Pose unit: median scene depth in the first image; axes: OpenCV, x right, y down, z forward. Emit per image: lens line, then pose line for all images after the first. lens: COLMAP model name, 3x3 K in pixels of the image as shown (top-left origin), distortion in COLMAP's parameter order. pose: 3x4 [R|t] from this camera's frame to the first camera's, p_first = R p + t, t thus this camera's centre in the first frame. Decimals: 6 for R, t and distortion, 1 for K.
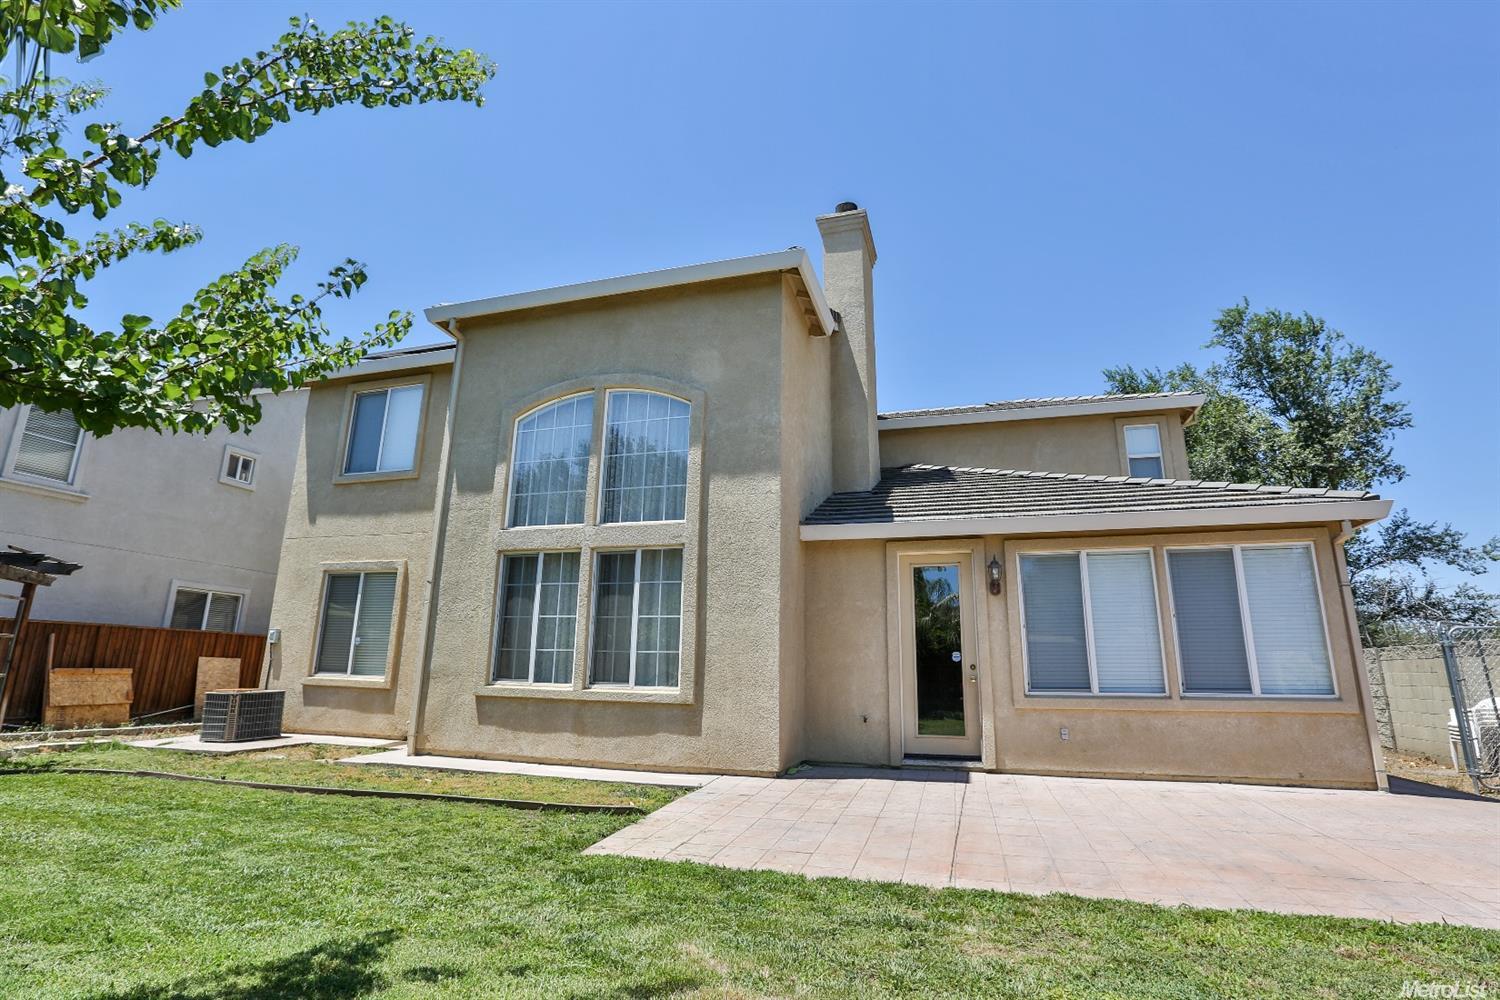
lens RADIAL K [[729.1, 0, 741.2], [0, 729.1, 495.6], [0, 0, 1]] dist [-0.056809, 0.021815]
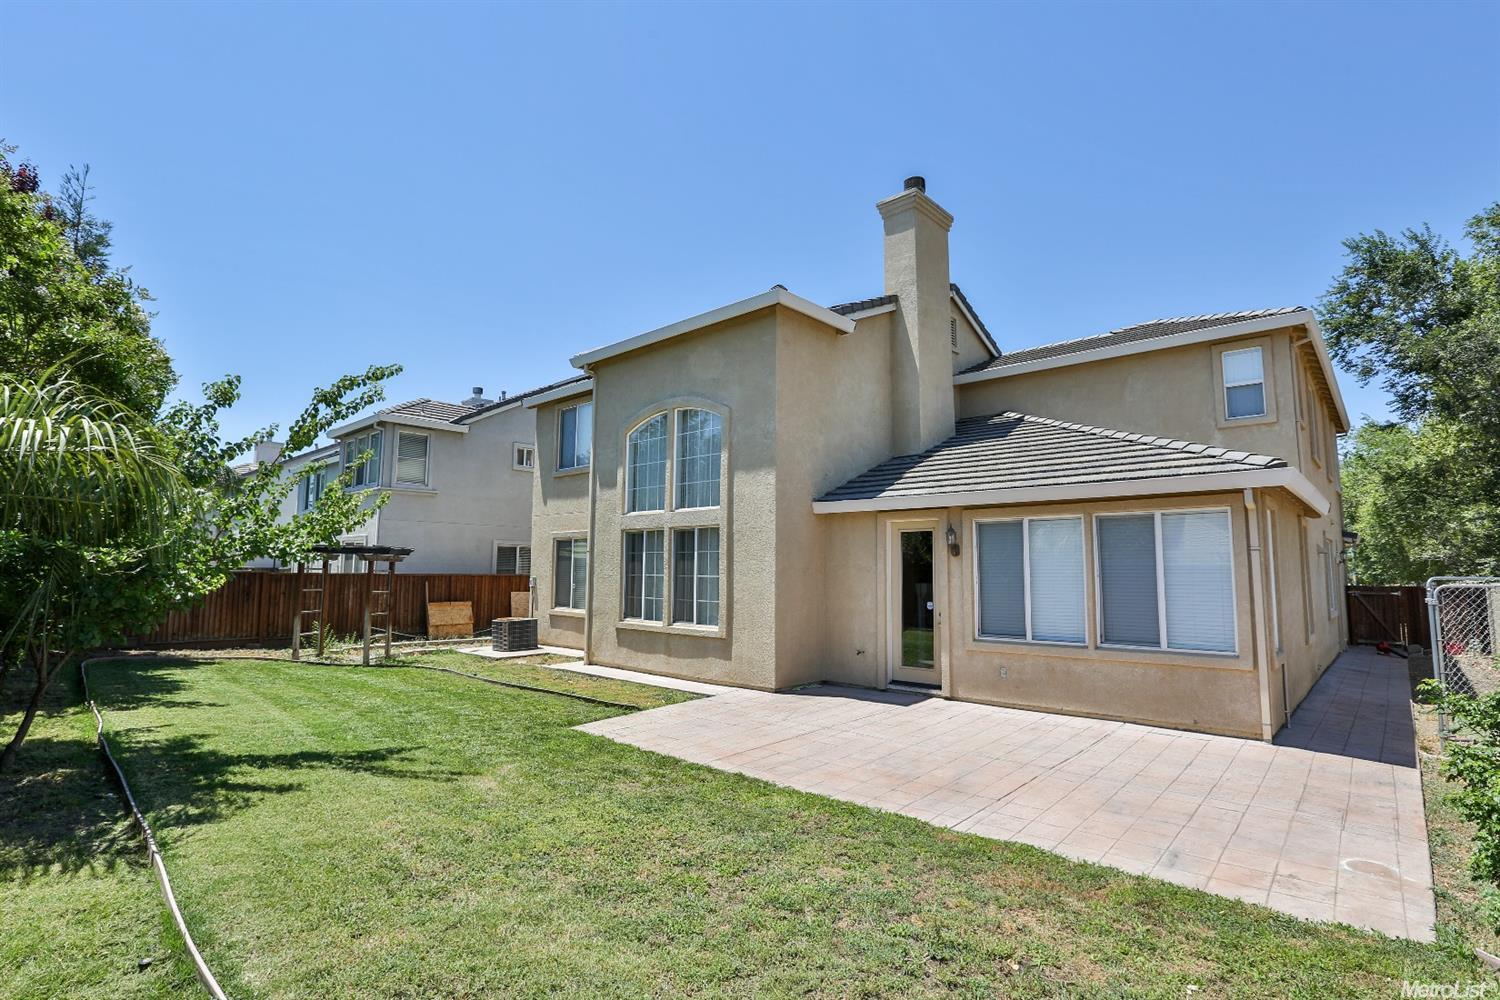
lens RADIAL K [[729.1, 0, 741.2], [0, 729.1, 495.6], [0, 0, 1]] dist [-0.056809, 0.021815]
pose [[0.898738, -0.056904, -0.434779, 0.541436], [0.114019, 0.987763, 0.106411, -0.124534], [0.423403, -0.145208, 0.894228, -0.198584]]
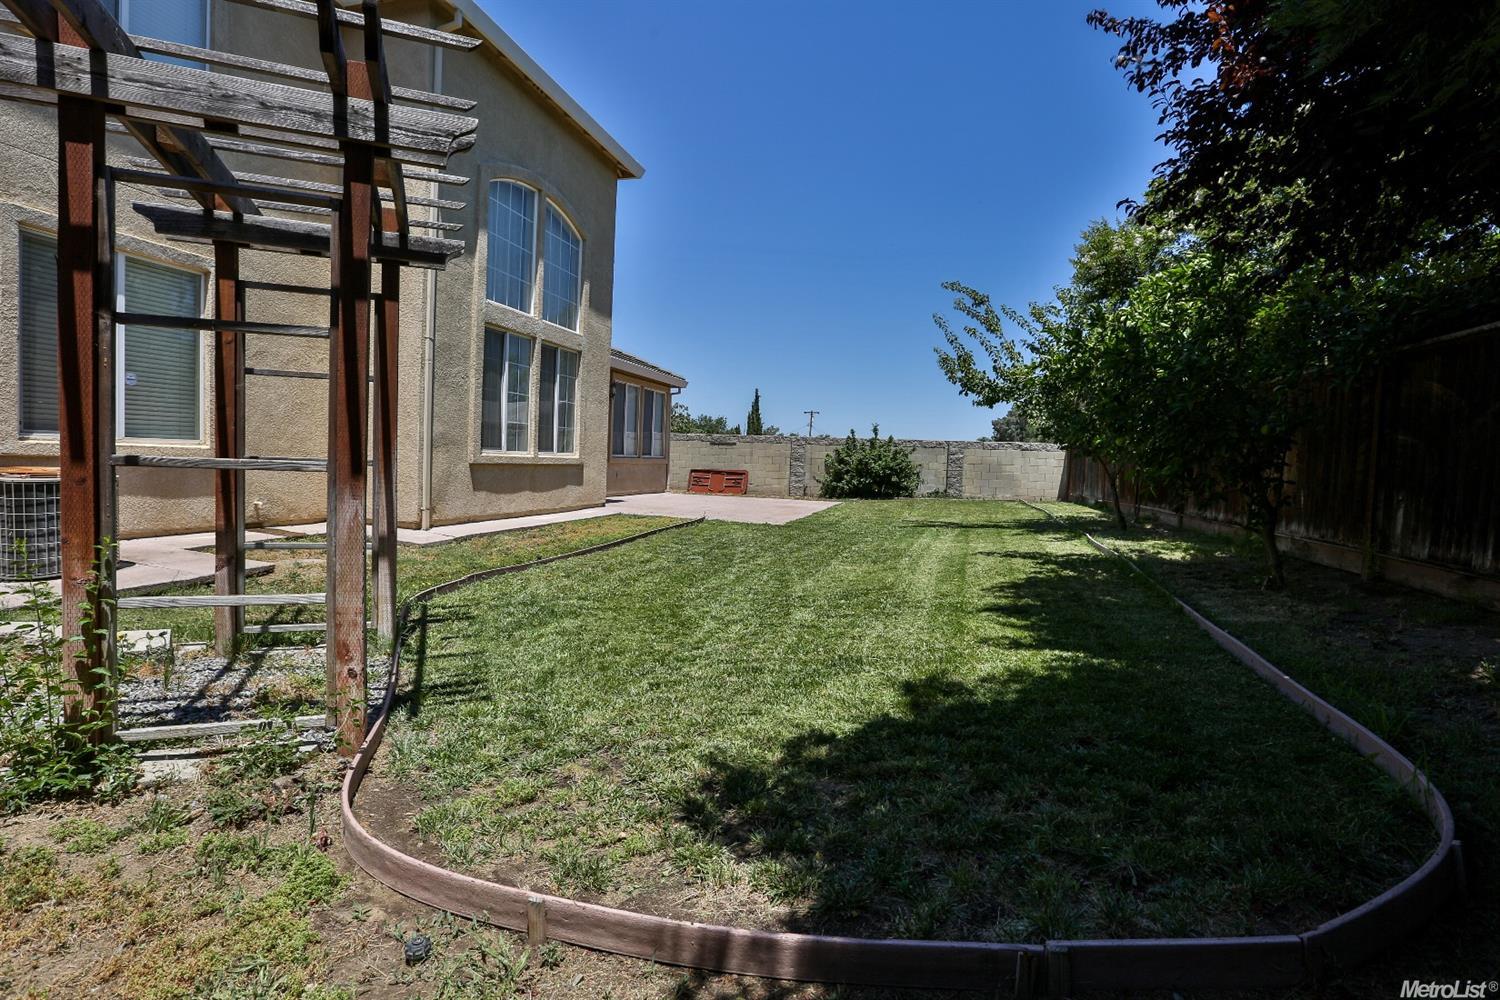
lens RADIAL K [[729.1, 0, 741.2], [0, 729.1, 495.6], [0, 0, 1]] dist [-0.056809, 0.021815]
pose [[-0.017619, -0.064898, 0.997736, -1.400284], [-0.253058, 0.965690, 0.058345, 0.167055], [-0.967291, -0.251457, -0.033438, 0.662208]]
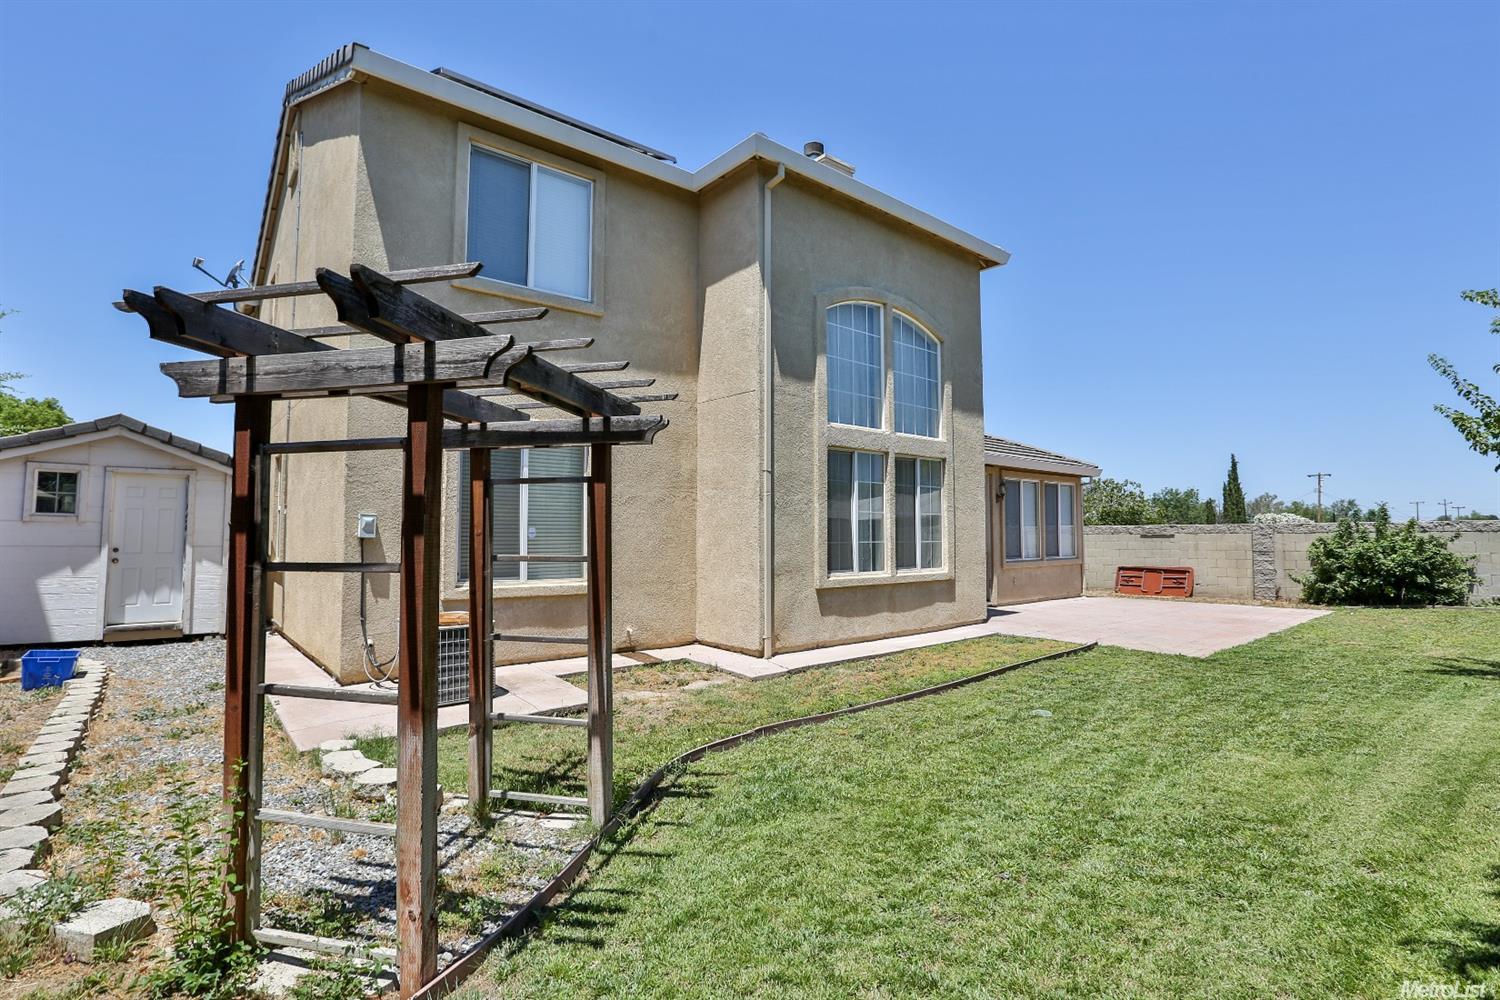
lens RADIAL K [[729.1, 0, 741.2], [0, 729.1, 495.6], [0, 0, 1]] dist [-0.056809, 0.021815]
pose [[0.551345, 0.029187, 0.833767, -1.284196], [-0.168976, 0.982581, 0.077342, 0.090577], [-0.816986, -0.183528, 0.546673, 0.562361]]
